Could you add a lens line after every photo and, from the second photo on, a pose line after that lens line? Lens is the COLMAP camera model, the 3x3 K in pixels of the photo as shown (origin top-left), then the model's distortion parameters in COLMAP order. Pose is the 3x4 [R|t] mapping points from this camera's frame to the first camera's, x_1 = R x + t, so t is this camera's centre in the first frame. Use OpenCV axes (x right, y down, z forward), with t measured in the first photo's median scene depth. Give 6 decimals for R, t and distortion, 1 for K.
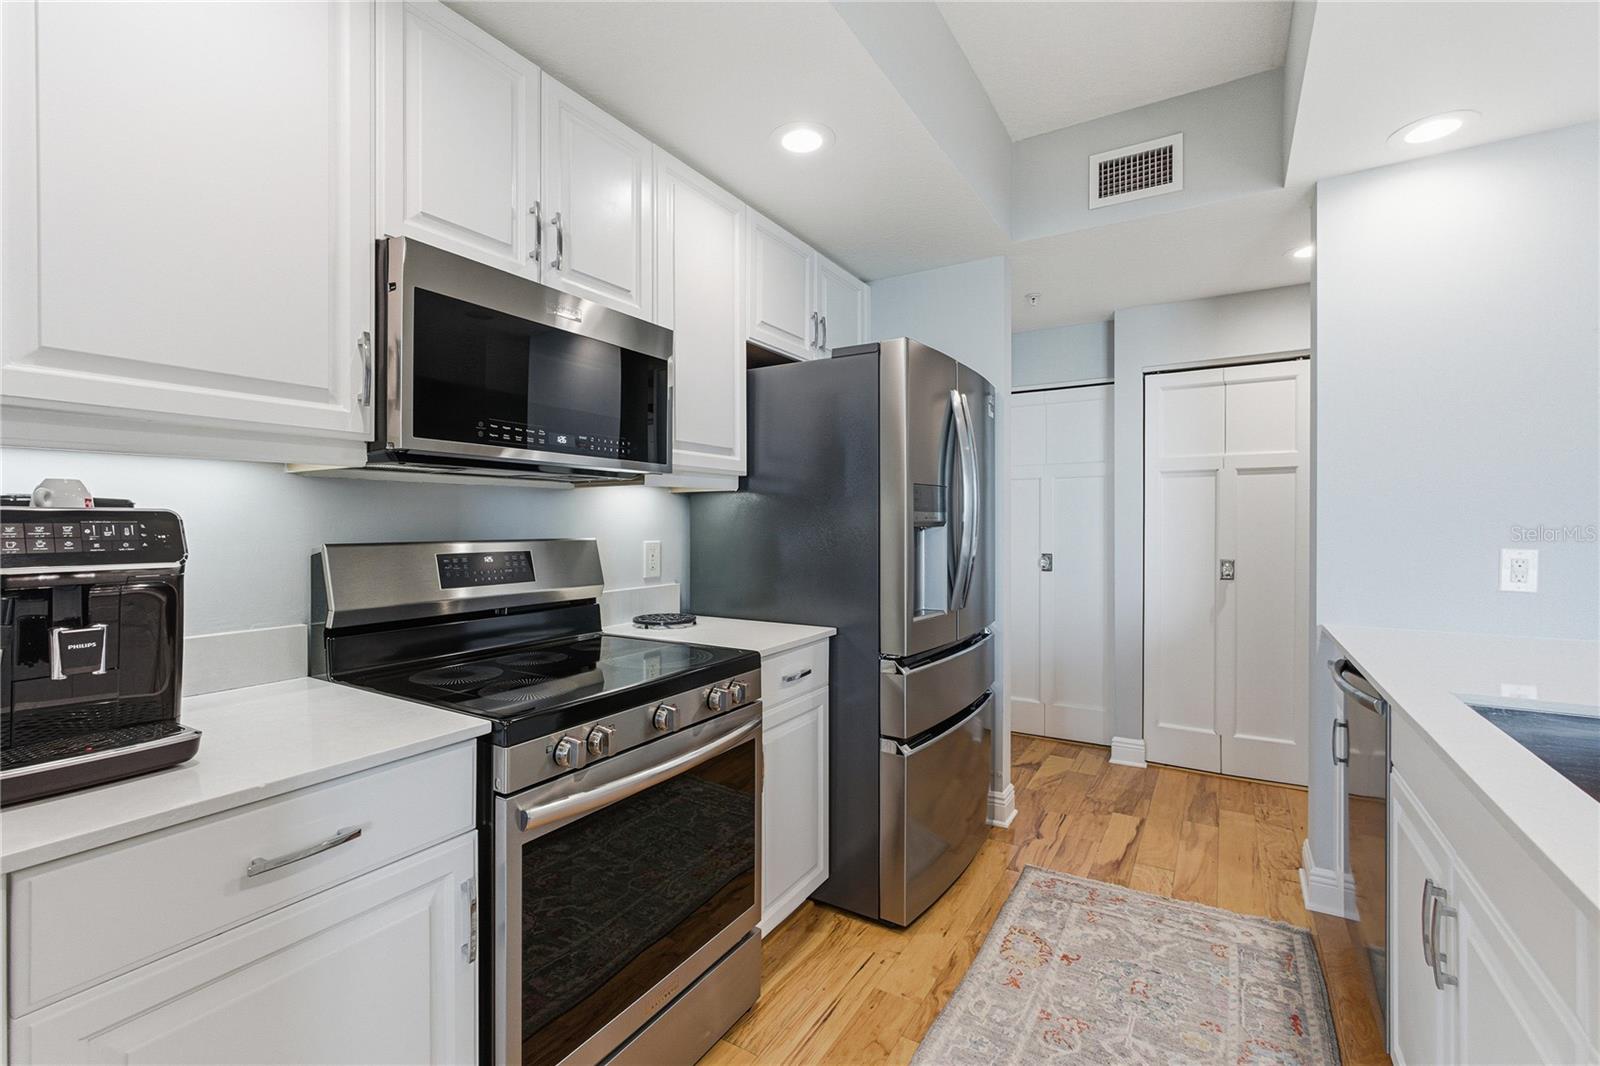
lens RADIAL K [[689.8, 0, 800.0], [0, 689.8, 533.0], [0, 0, 1]] dist [-0.003889, -0.000453]
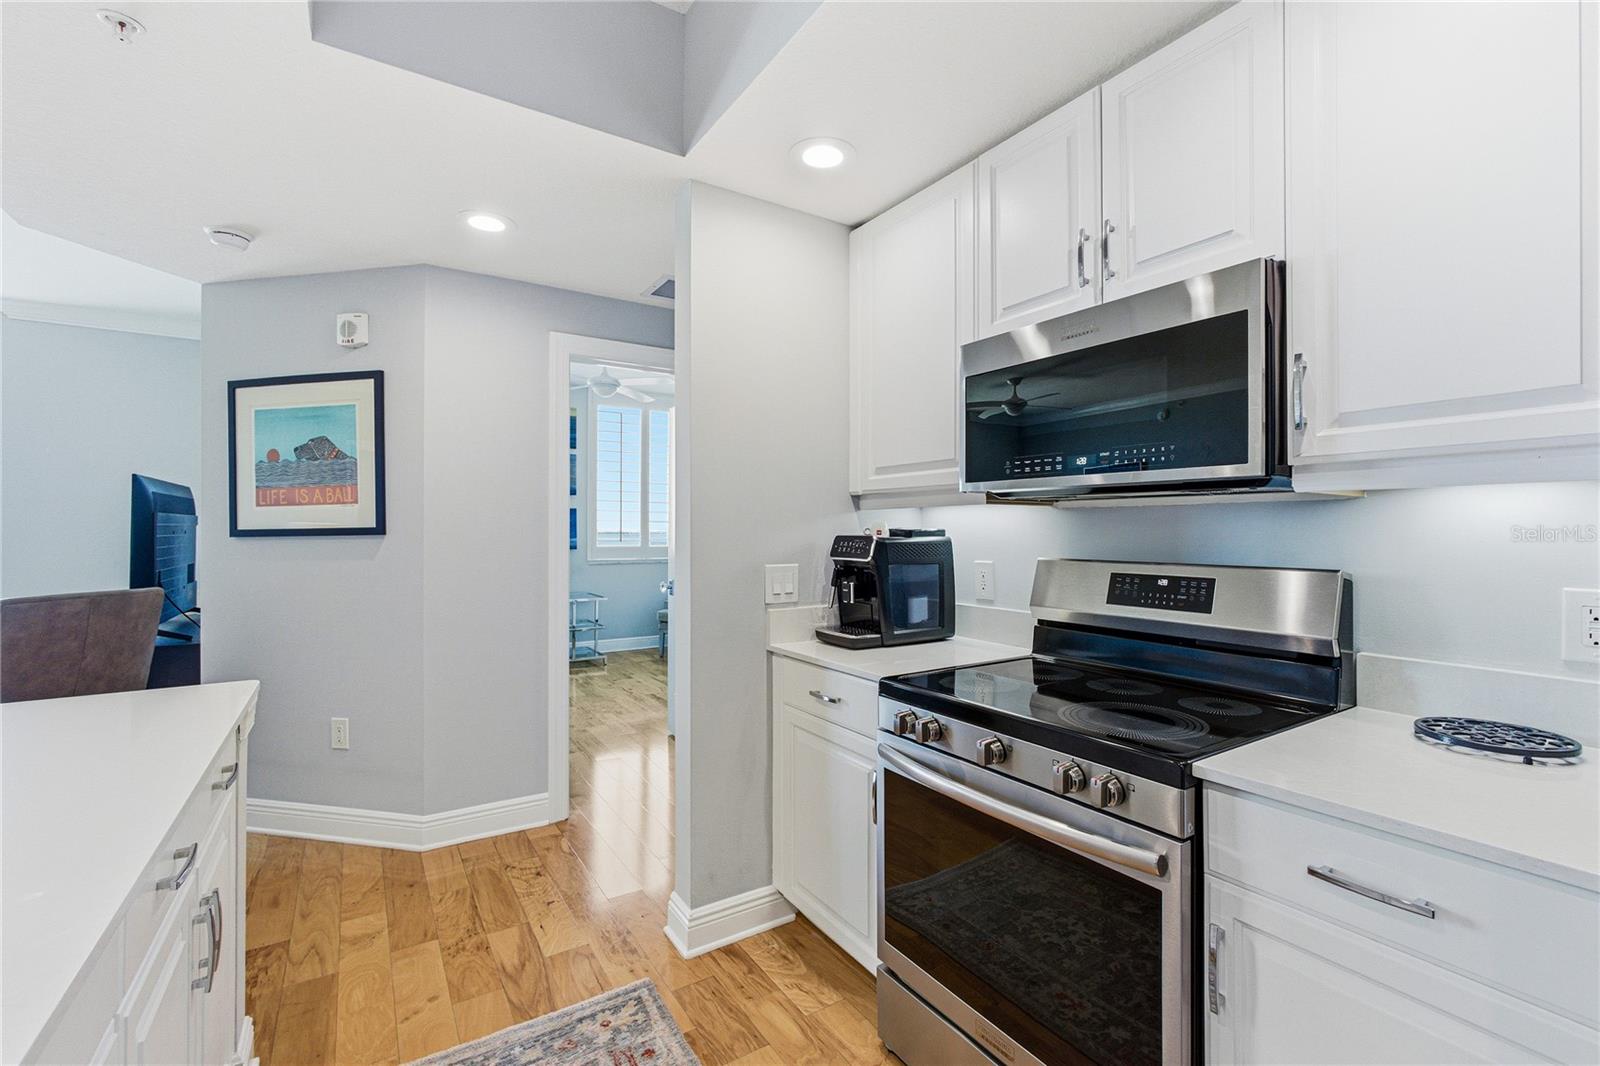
lens RADIAL K [[689.8, 0, 800.0], [0, 689.8, 533.0], [0, 0, 1]] dist [-0.003889, -0.000453]
pose [[-0.433231, 0.005529, -0.901266, 0.718822], [-0.014121, 0.999817, 0.012922, -0.040991], [0.901172, 0.018325, -0.433074, 1.080065]]
